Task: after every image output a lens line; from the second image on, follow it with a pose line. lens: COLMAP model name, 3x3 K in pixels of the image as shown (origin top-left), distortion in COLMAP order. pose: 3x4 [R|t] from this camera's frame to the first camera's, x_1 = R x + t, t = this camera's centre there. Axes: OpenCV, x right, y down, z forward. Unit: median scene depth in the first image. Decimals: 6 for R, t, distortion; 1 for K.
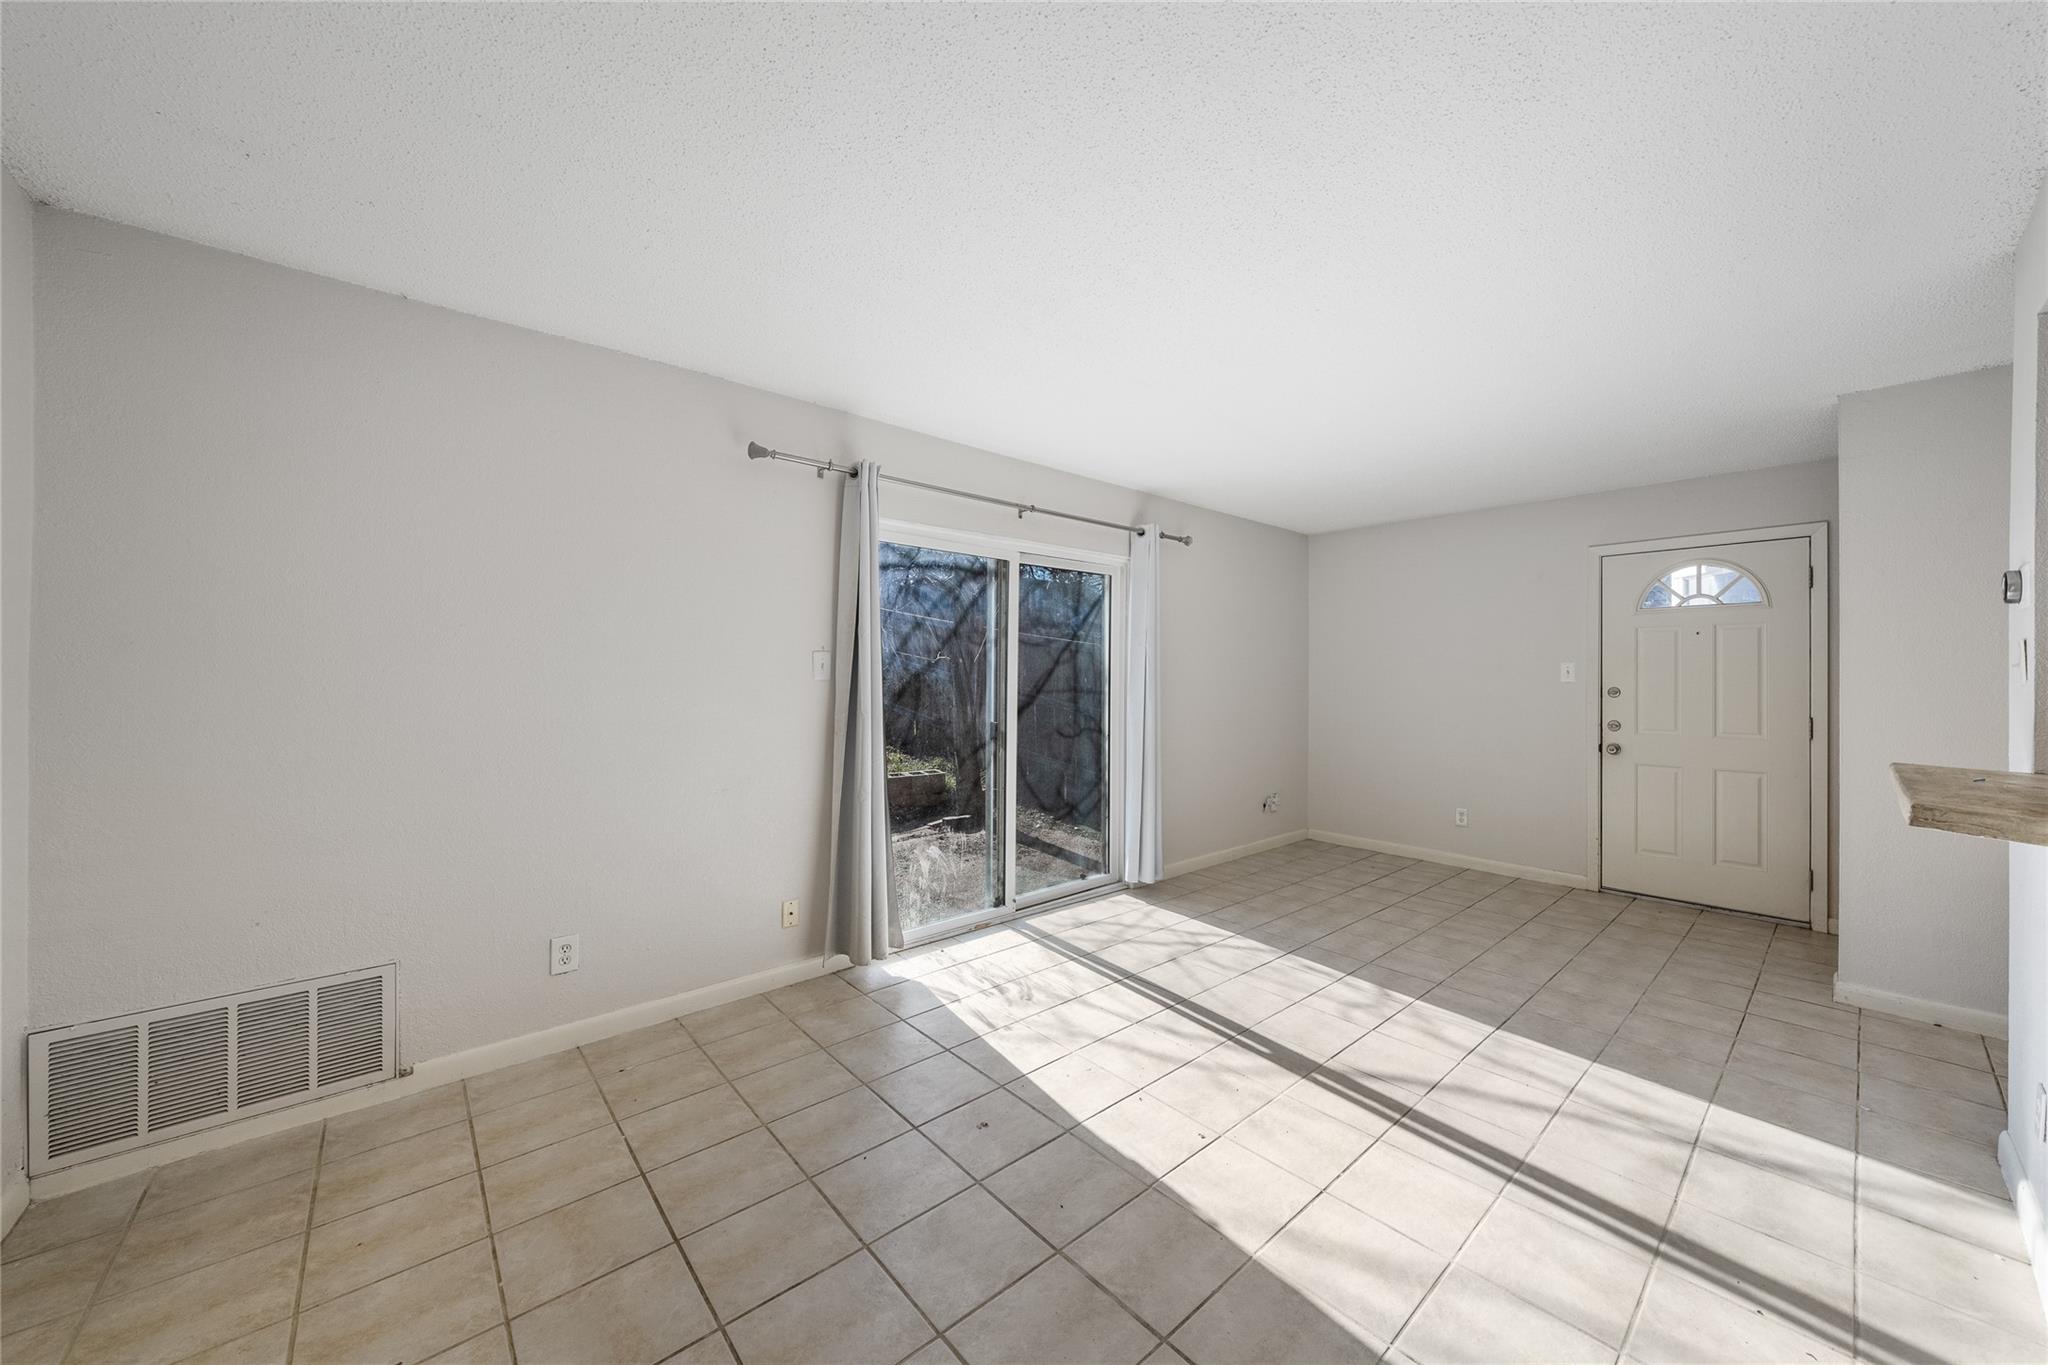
lens RADIAL K [[737.8, 0, 1086.8], [0, 737.8, 674.6], [0, 0, 1]] dist [-0.000755, -0.000266]
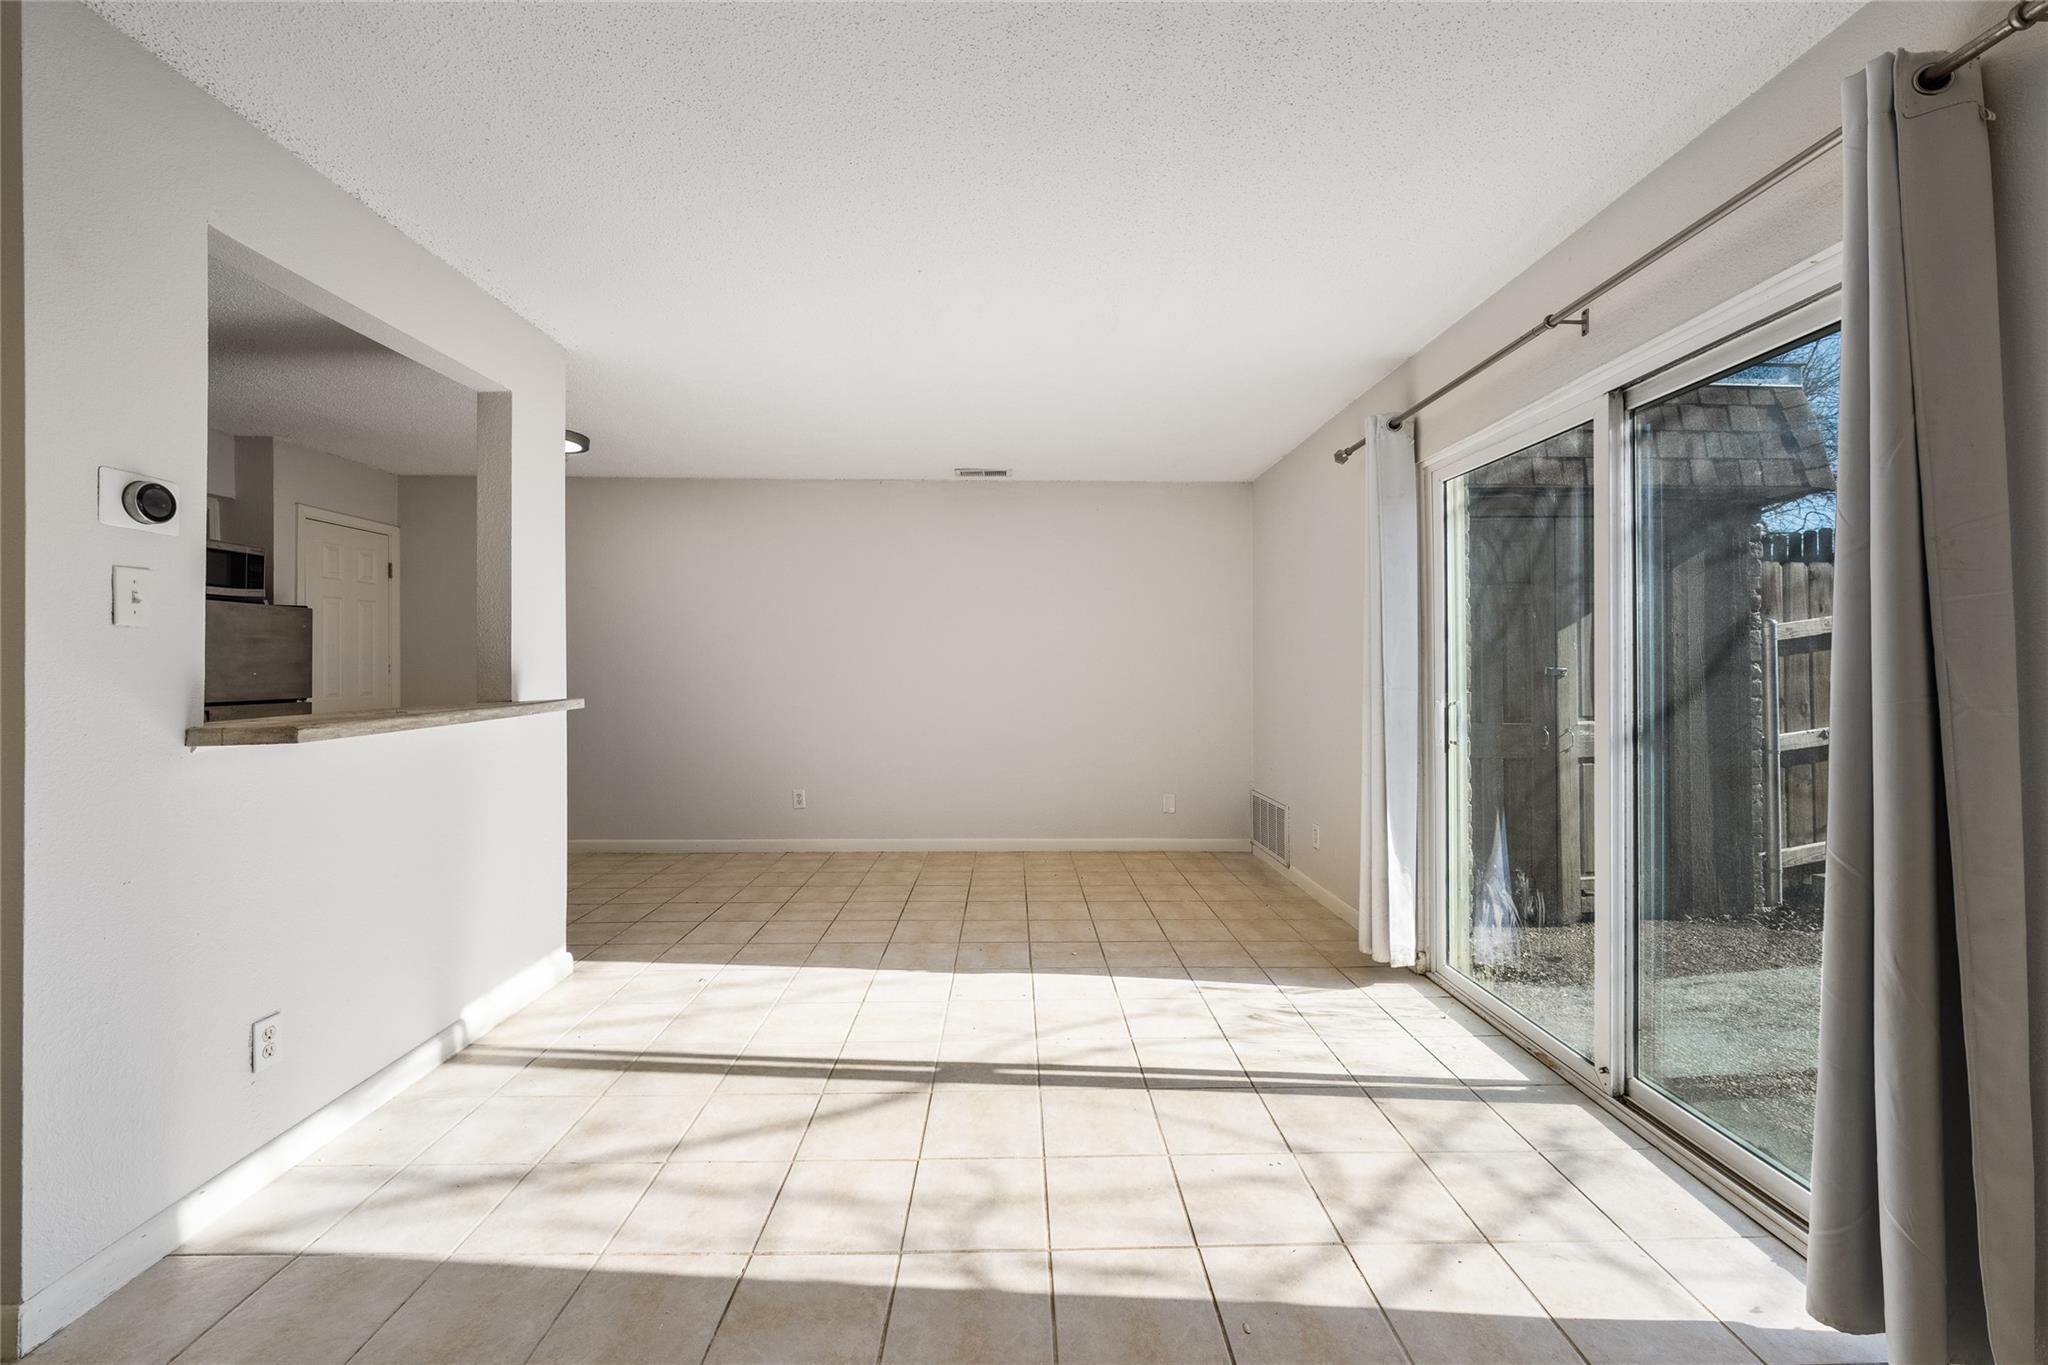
lens RADIAL K [[795.4, 0, 1028.3], [0, 795.4, 665.9], [0, 0, 1]] dist [-0.001849, -0.000289]
pose [[-0.665200, -0.006300, -0.746639, 0.717887], [-0.001722, 0.999975, -0.006904, 0.030394], [0.746663, -0.003307, -0.665194, 1.290871]]
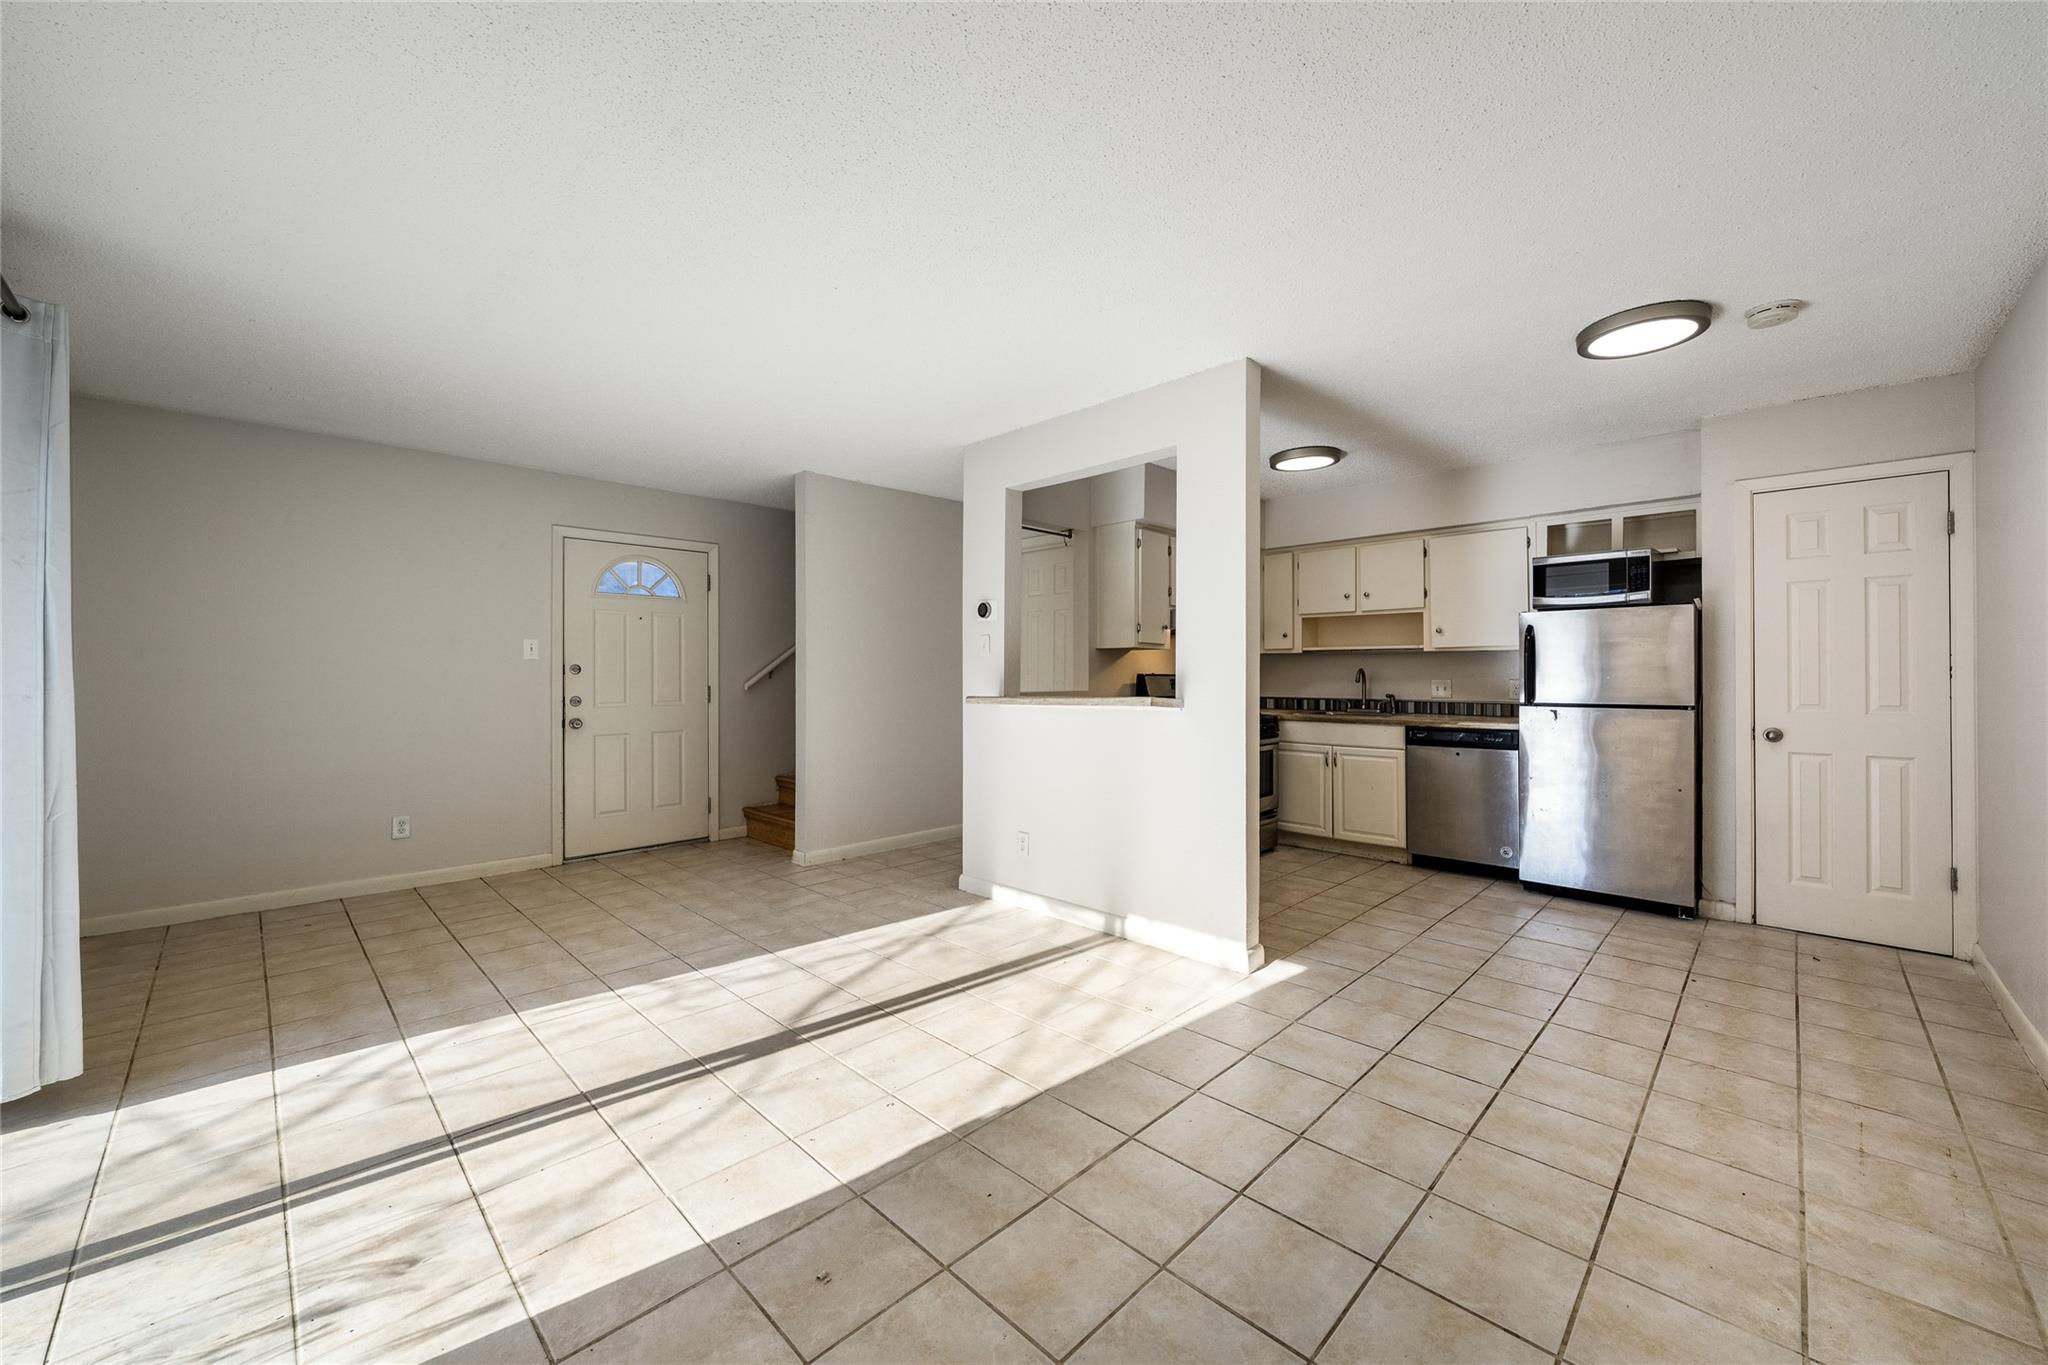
lens RADIAL K [[795.4, 0, 1028.3], [0, 795.4, 665.9], [0, 0, 1]] dist [-0.001849, -0.000289]
pose [[-0.041826, 0.004287, 0.999116, -0.584308], [-0.005014, 0.999977, -0.004501, 0.027938], [-0.999112, -0.005198, -0.041803, 0.543663]]
